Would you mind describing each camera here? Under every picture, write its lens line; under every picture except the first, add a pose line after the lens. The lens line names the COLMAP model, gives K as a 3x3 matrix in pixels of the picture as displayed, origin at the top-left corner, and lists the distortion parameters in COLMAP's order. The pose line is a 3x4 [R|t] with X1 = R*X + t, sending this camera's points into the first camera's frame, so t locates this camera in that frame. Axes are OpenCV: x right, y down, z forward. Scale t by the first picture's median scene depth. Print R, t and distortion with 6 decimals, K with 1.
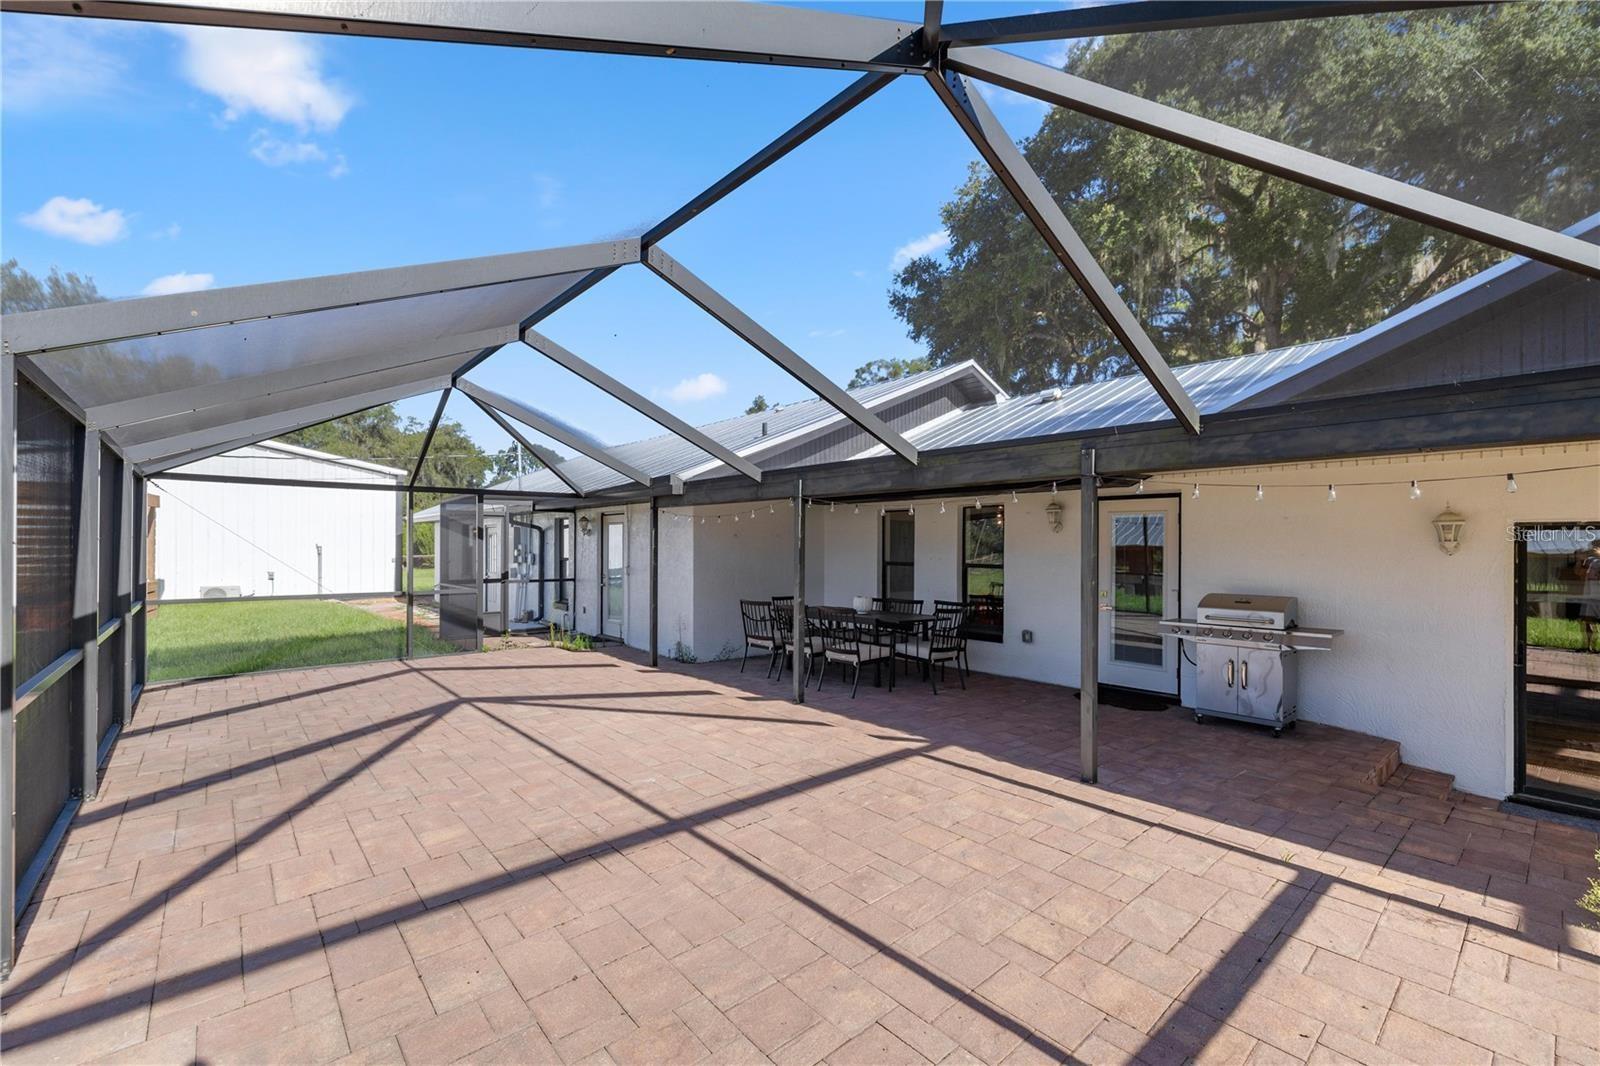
lens RADIAL K [[673.0, 0, 804.7], [0, 673.0, 538.2], [0, 0, 1]] dist [0.001183, -0.000053]
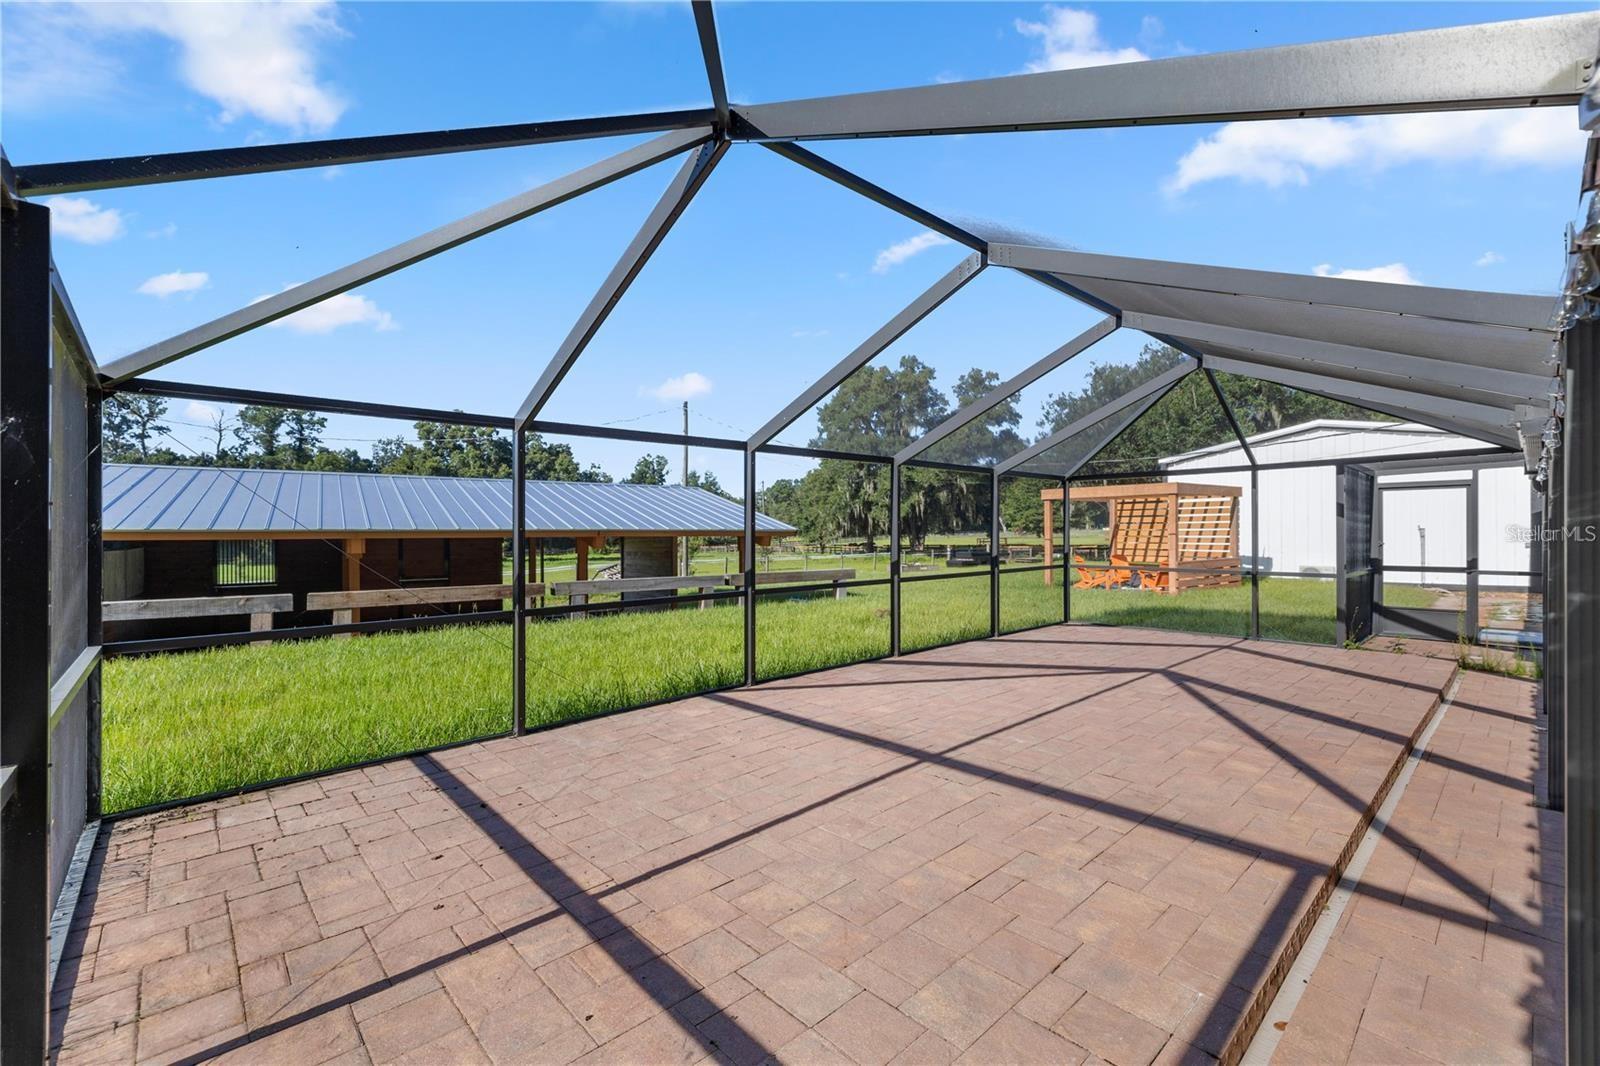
lens RADIAL K [[673.0, 0, 804.7], [0, 673.0, 538.2], [0, 0, 1]] dist [0.001183, -0.000053]
pose [[0.035557, 0.005245, -0.999354, 1.001411], [0.016079, 0.999854, 0.005819, 0.028613], [0.999238, -0.016276, 0.035467, 0.750311]]
